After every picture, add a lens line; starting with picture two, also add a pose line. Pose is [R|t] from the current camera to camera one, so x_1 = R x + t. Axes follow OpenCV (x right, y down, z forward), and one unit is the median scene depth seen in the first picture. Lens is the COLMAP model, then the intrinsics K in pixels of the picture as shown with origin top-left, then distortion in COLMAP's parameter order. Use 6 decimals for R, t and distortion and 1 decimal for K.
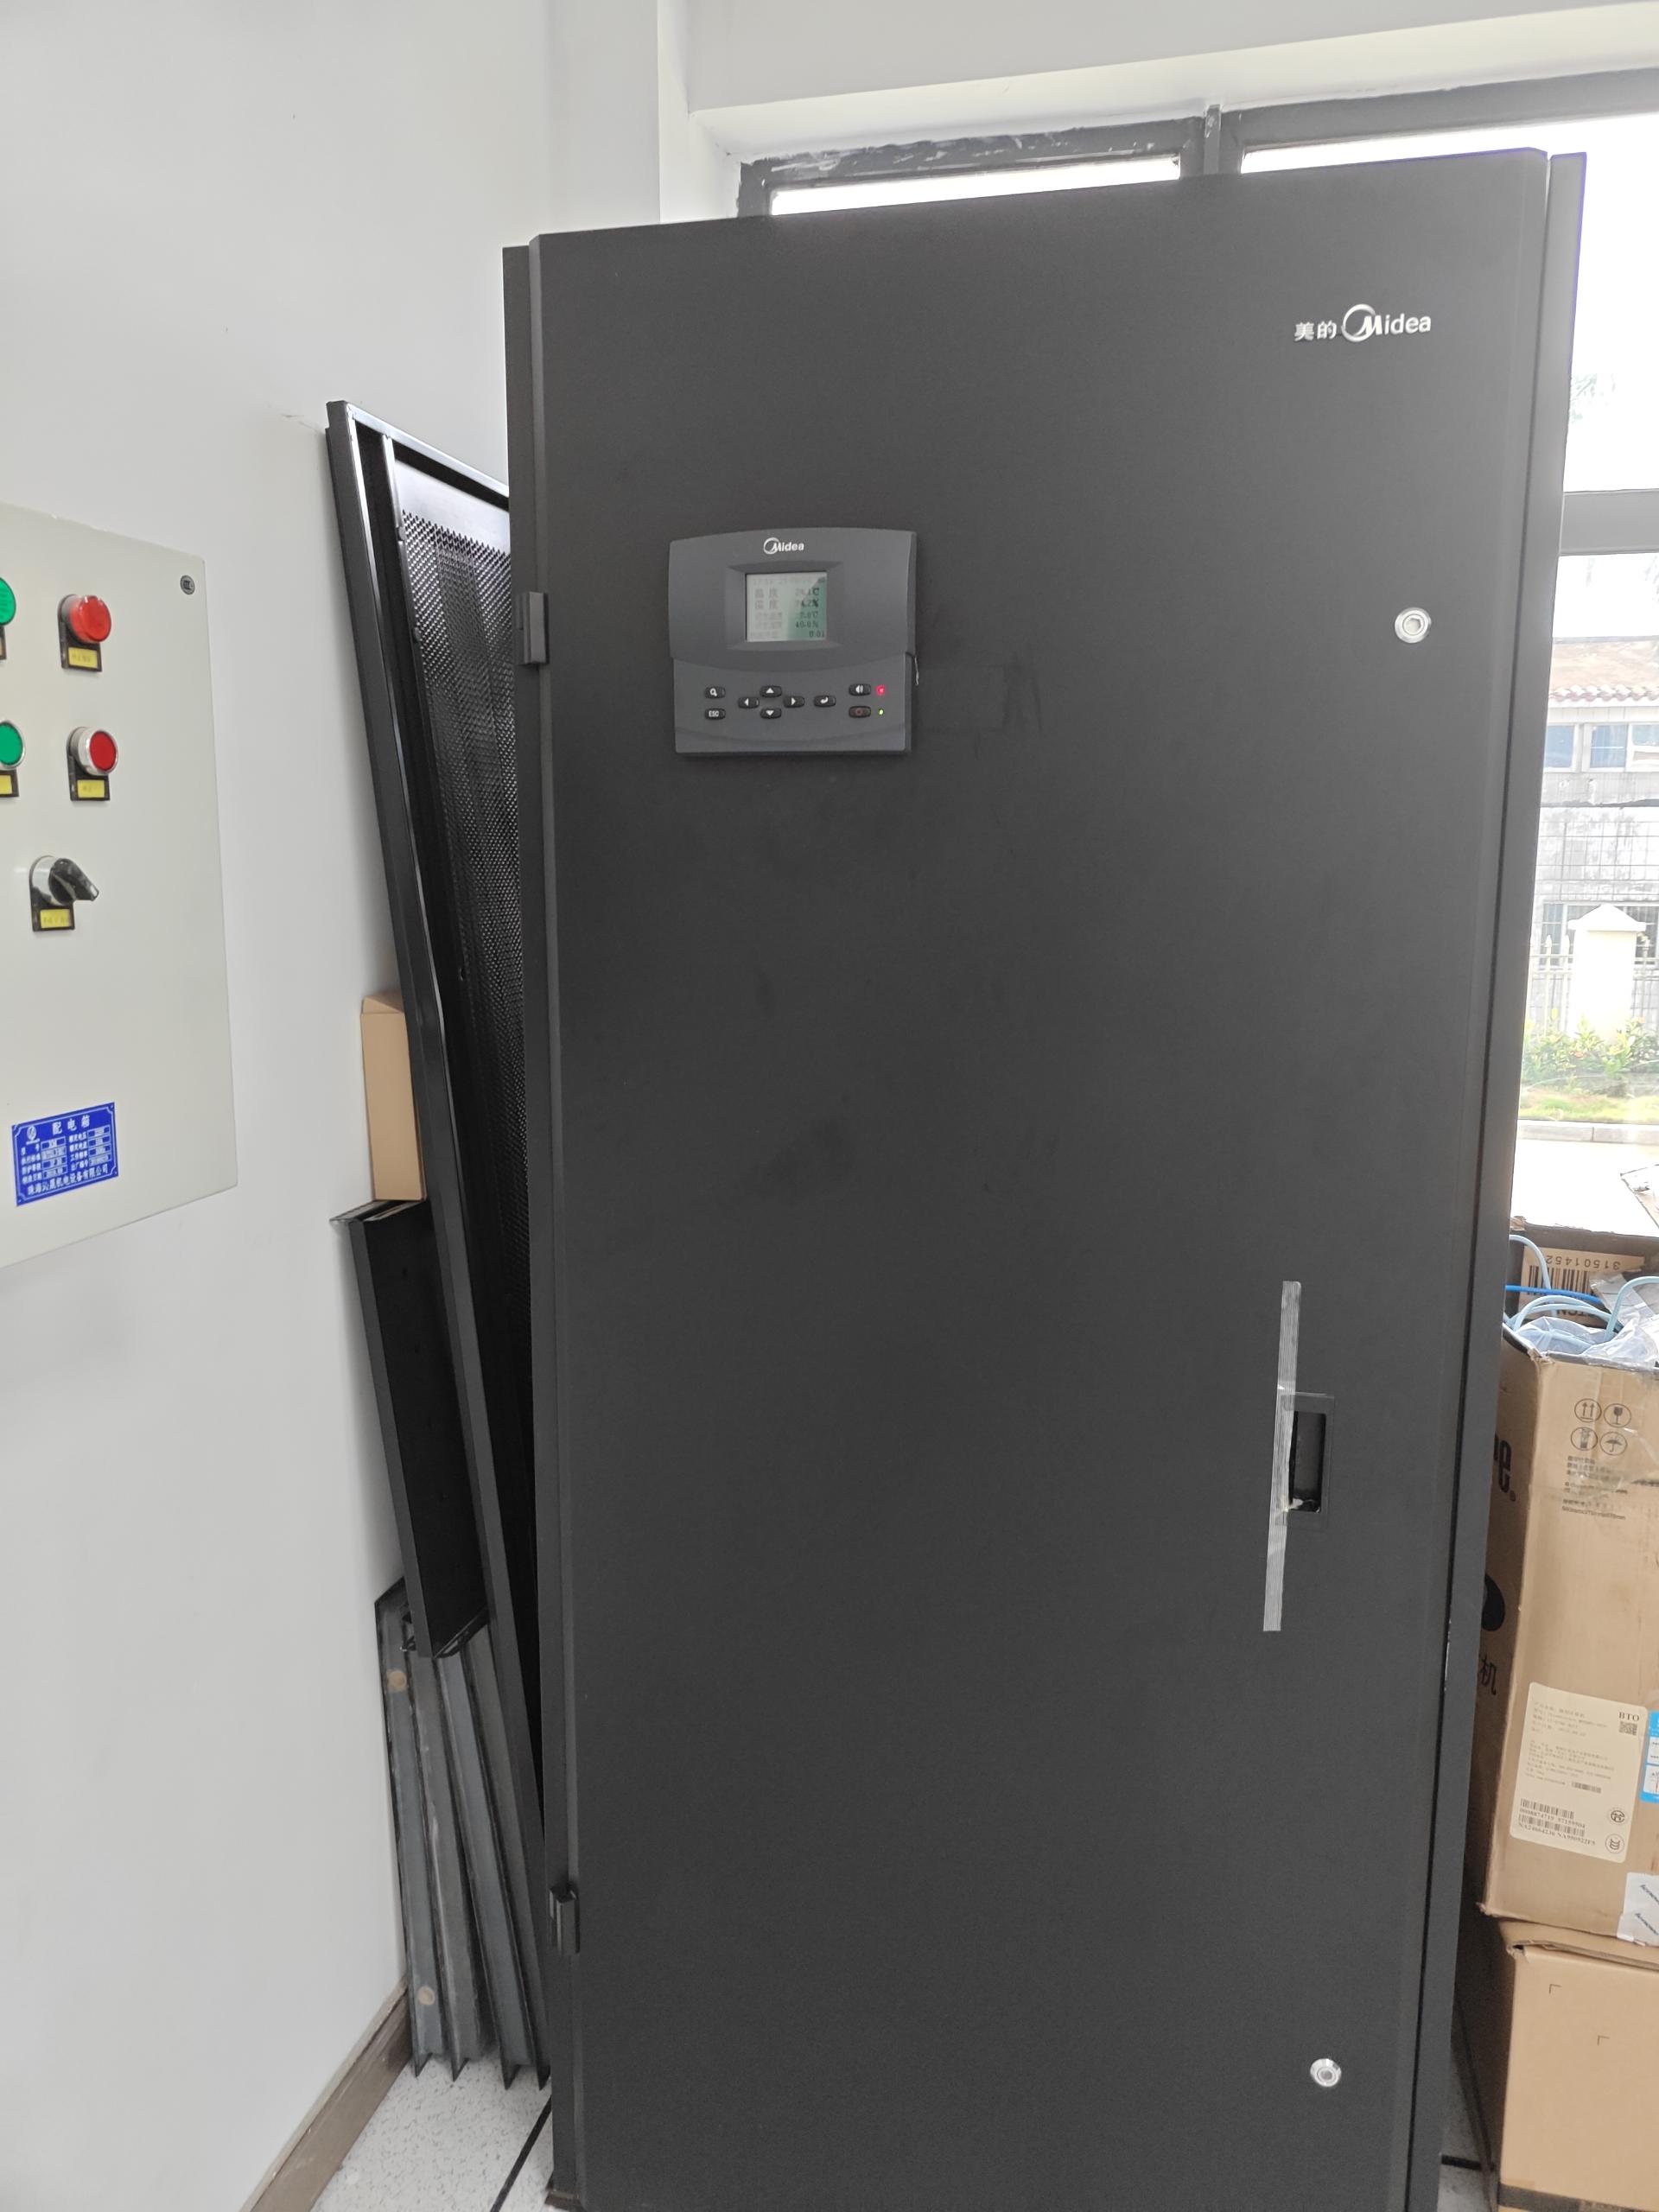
lens RADIAL K [[1553.9, 0, 833.9], [0, 1553.9, 1102.0], [0, 0, 1]] dist [0.003493, -0.003298]
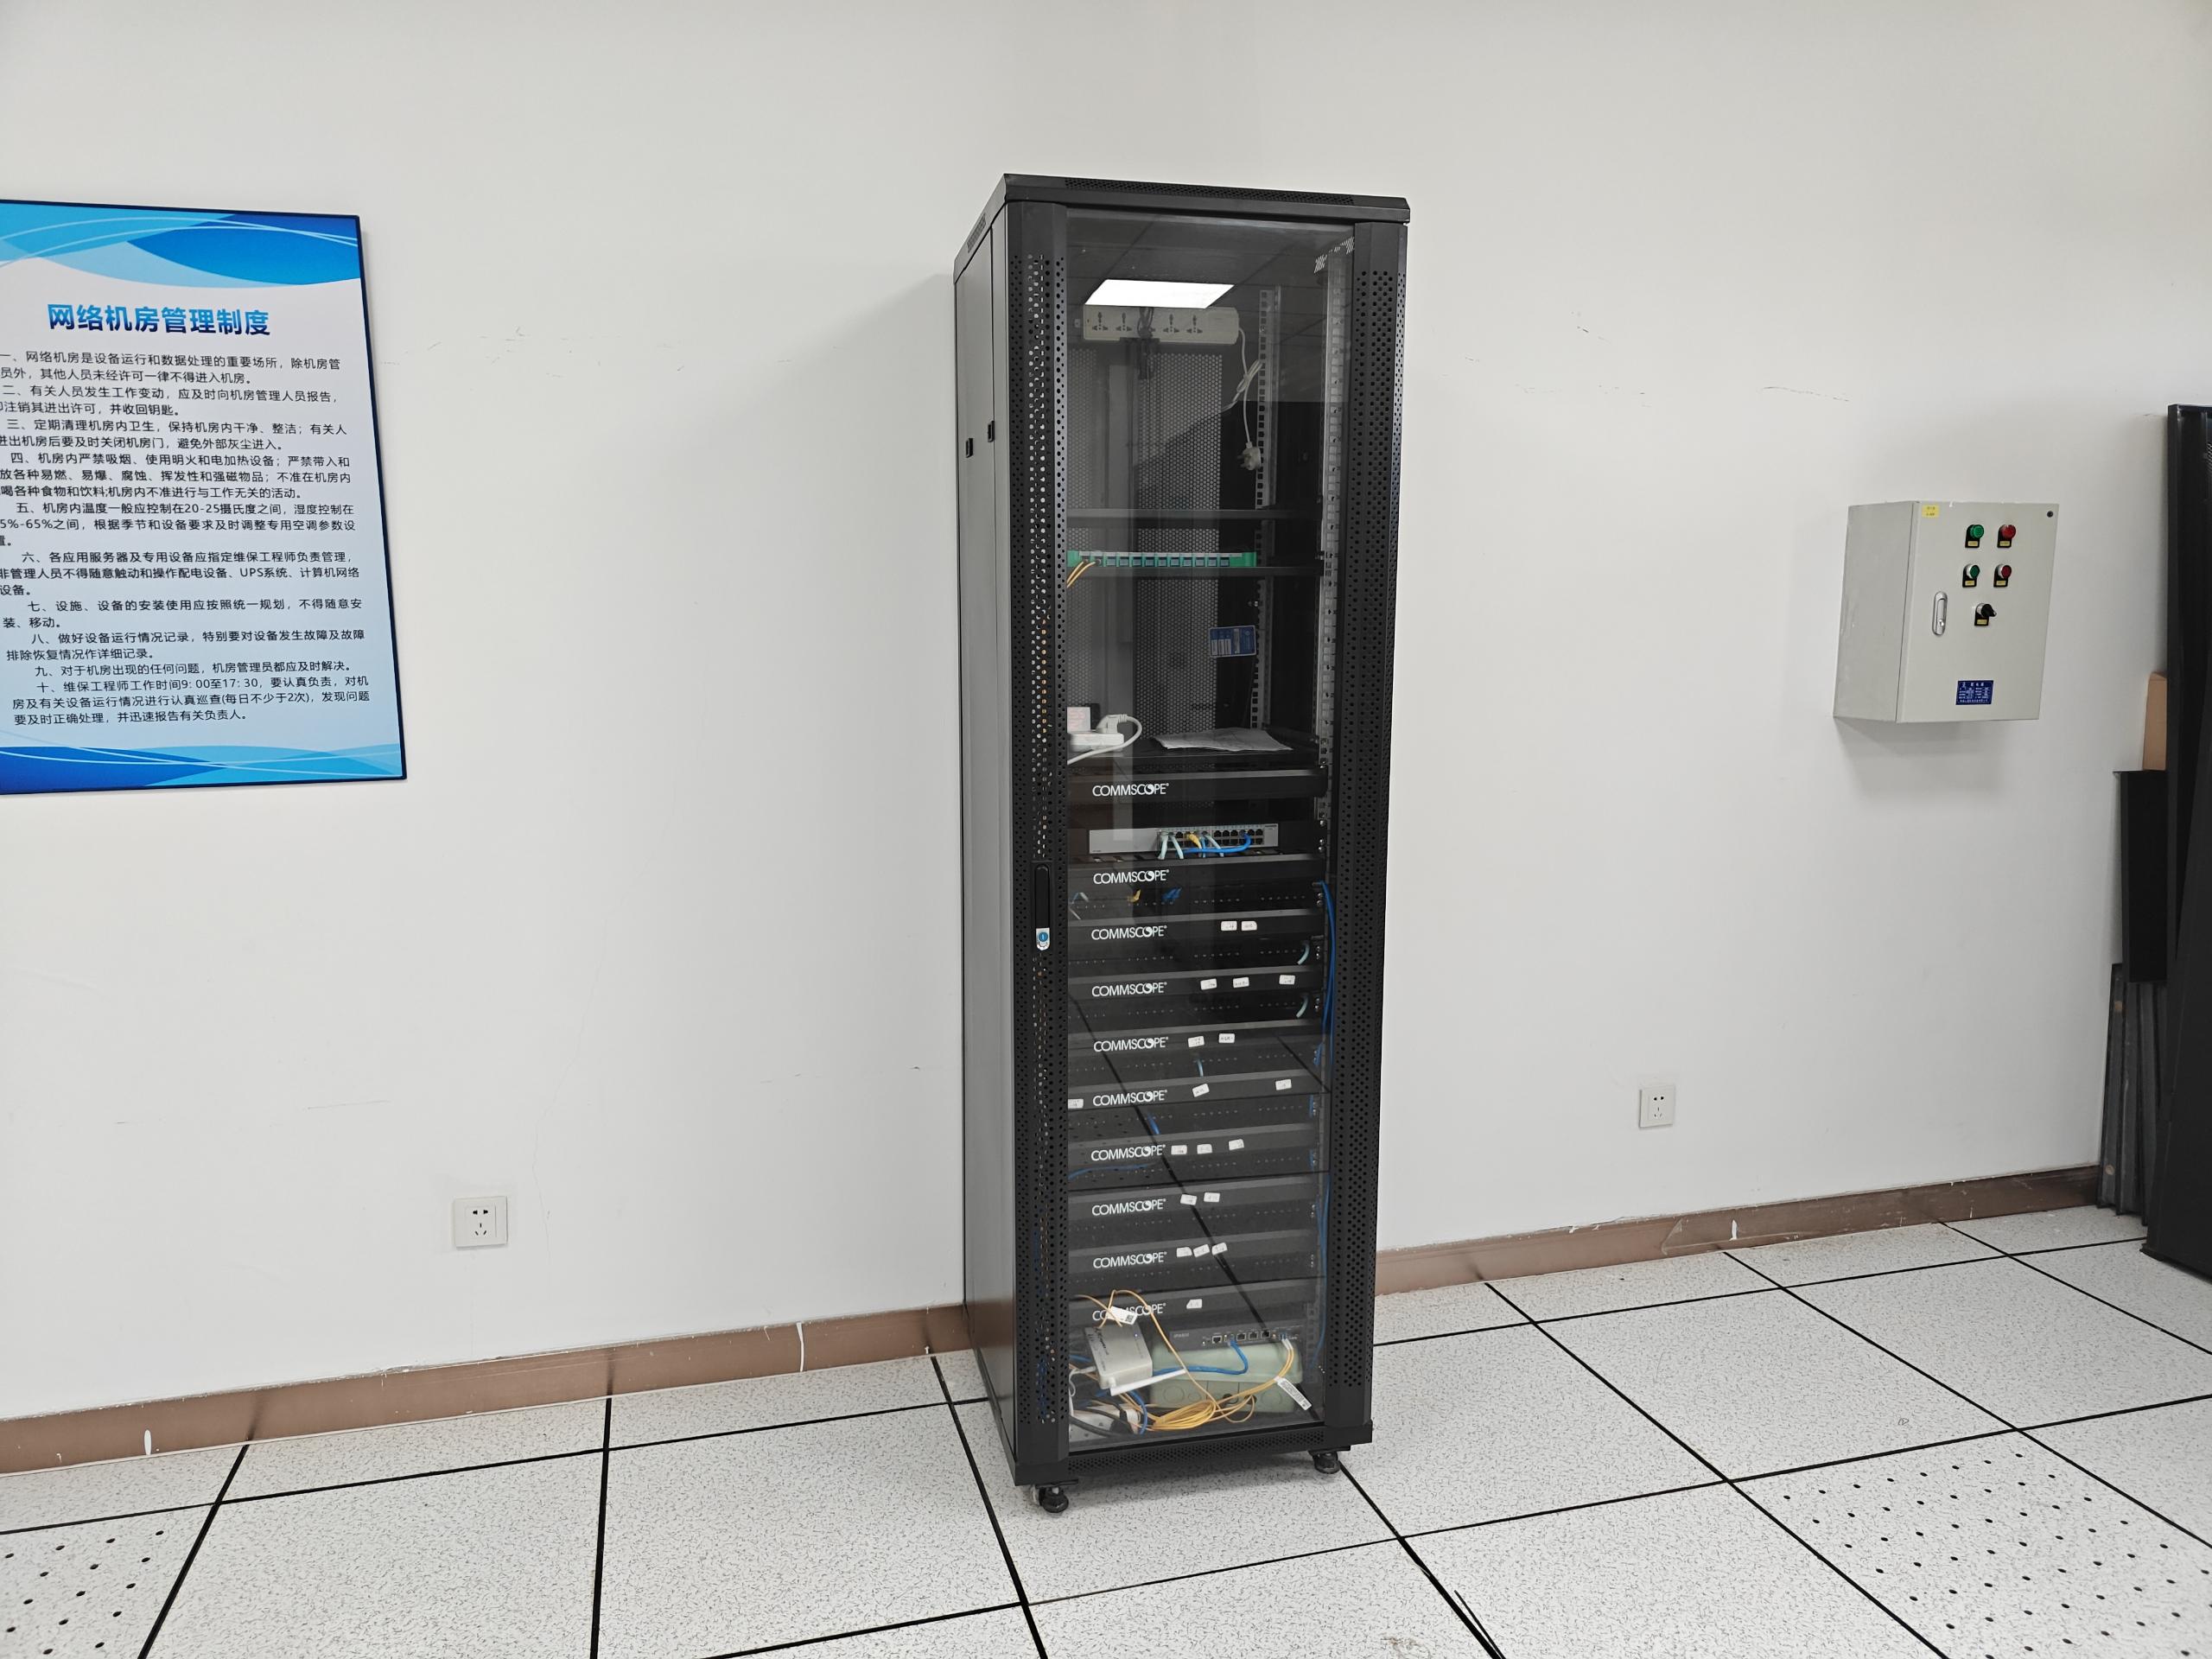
lens RADIAL K [[1553.9, 0, 1108.4], [0, 1553.9, 827.5], [0, 0, 1]] dist [0.003493, -0.003298]
pose [[0.494406, 0.115727, -0.861493, 1.433083], [-0.141577, 0.988584, 0.051549, 0.393665], [0.857624, 0.096482, 0.505146, -2.155259]]
